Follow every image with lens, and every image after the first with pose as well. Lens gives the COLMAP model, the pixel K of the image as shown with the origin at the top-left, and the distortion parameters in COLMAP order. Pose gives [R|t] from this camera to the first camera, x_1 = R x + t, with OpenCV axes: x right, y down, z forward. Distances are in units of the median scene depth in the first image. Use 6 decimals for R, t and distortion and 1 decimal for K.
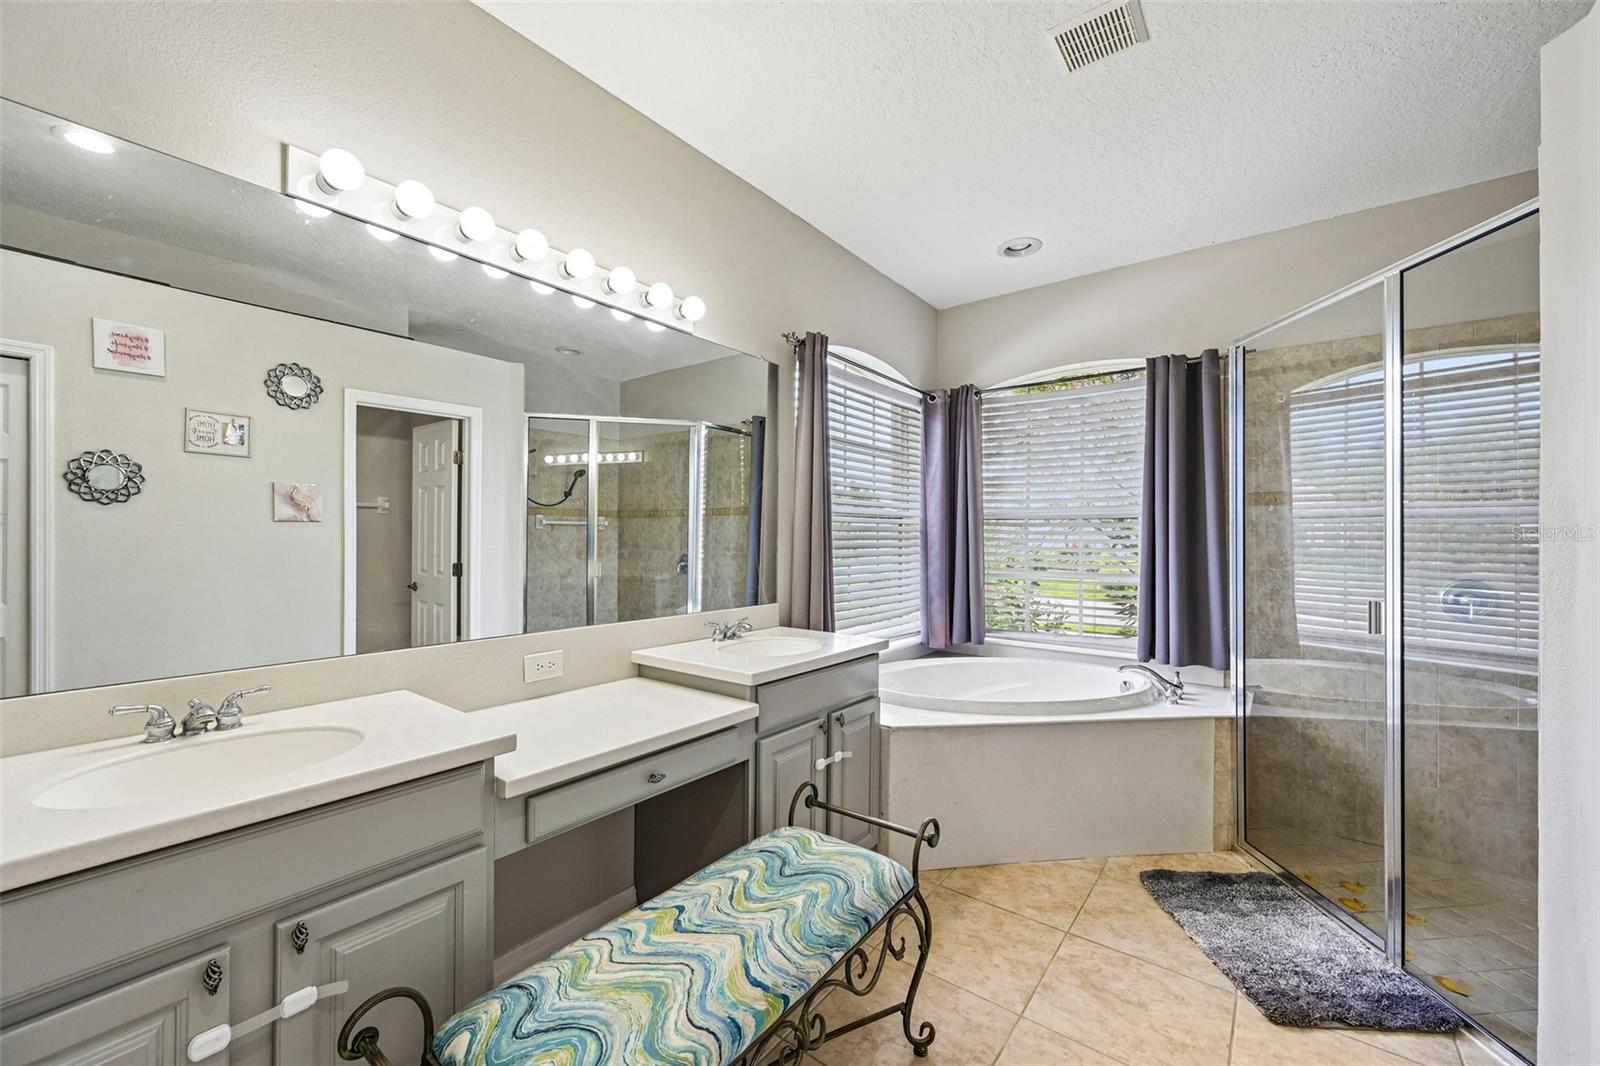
lens RADIAL K [[629.7, 0, 800.9], [0, 629.7, 536.7], [0, 0, 1]] dist [-0.000438, 0.000549]
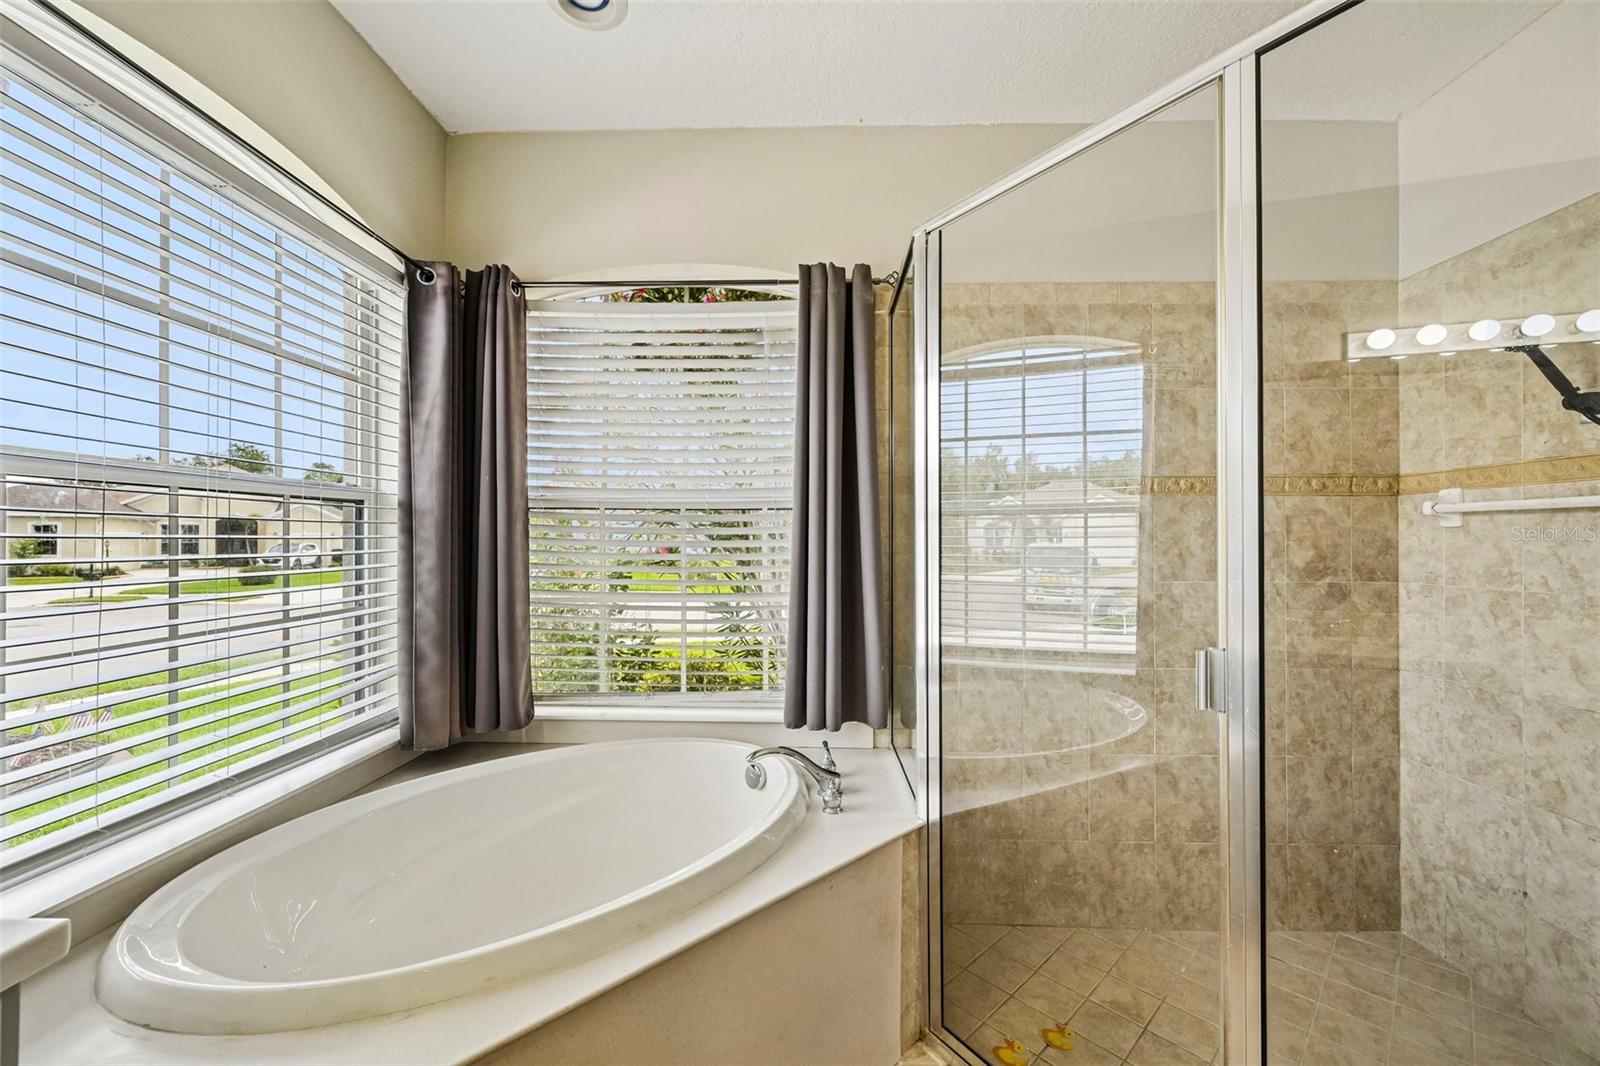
lens RADIAL K [[629.7, 0, 799.4], [0, 629.7, 538.2], [0, 0, 1]] dist [-0.000438, 0.000549]
pose [[0.807000, -0.000124, 0.590552, 0.195218], [0.000265, 1.000000, -0.000153, 0.002177], [-0.590551, 0.000280, 0.807000, 0.504357]]
